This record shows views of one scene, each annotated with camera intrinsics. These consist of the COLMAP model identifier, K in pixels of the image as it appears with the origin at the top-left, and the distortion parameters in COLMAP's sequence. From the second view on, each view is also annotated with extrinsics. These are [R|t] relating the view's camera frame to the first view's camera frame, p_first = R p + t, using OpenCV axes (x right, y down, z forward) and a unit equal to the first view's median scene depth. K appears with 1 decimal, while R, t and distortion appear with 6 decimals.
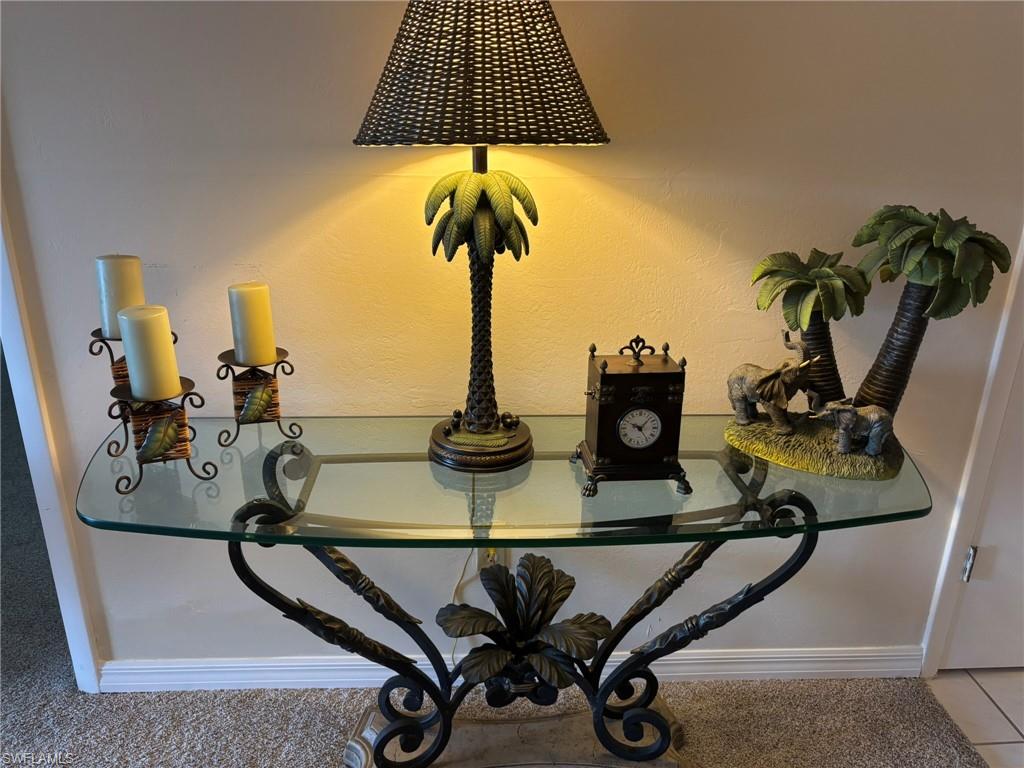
lens RADIAL K [[767.9, 0, 512.0], [0, 767.9, 384.0], [0, 0, 1]] dist [-0.001499, -0.002769]
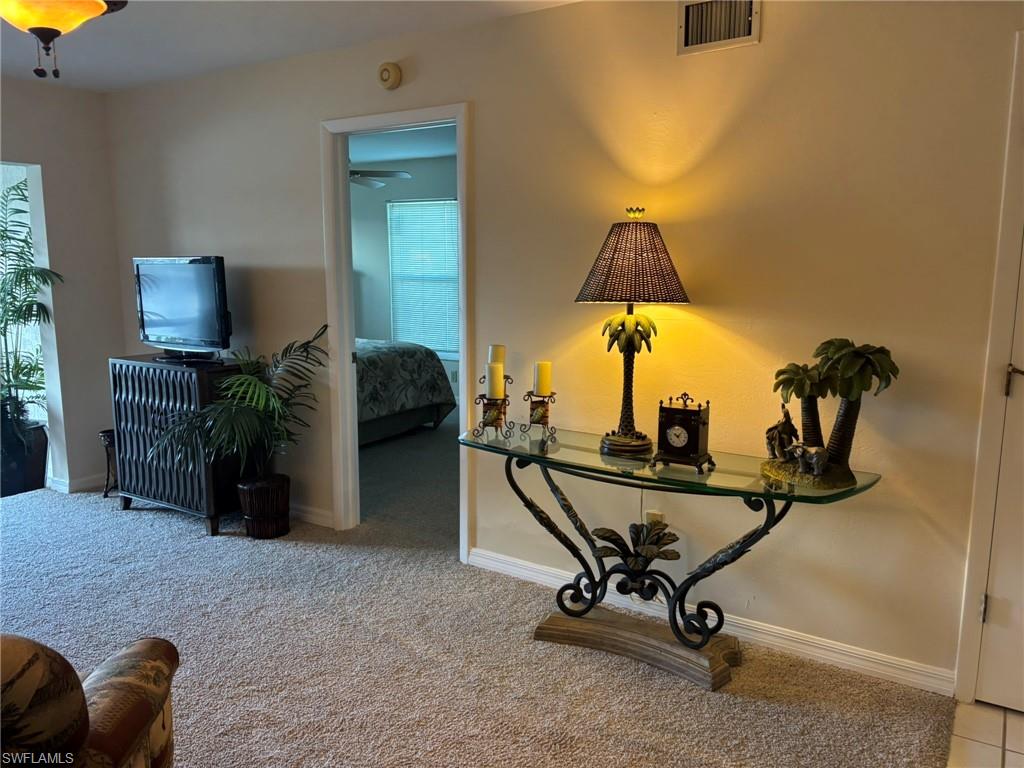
lens RADIAL K [[767.9, 0, 512.0], [0, 767.9, 384.0], [0, 0, 1]] dist [-0.001499, -0.002769]
pose [[0.801471, 0.078003, -0.592924, 0.915837], [-0.197260, 0.970451, -0.138972, 0.265302], [0.564564, 0.228342, 0.793176, -0.813819]]
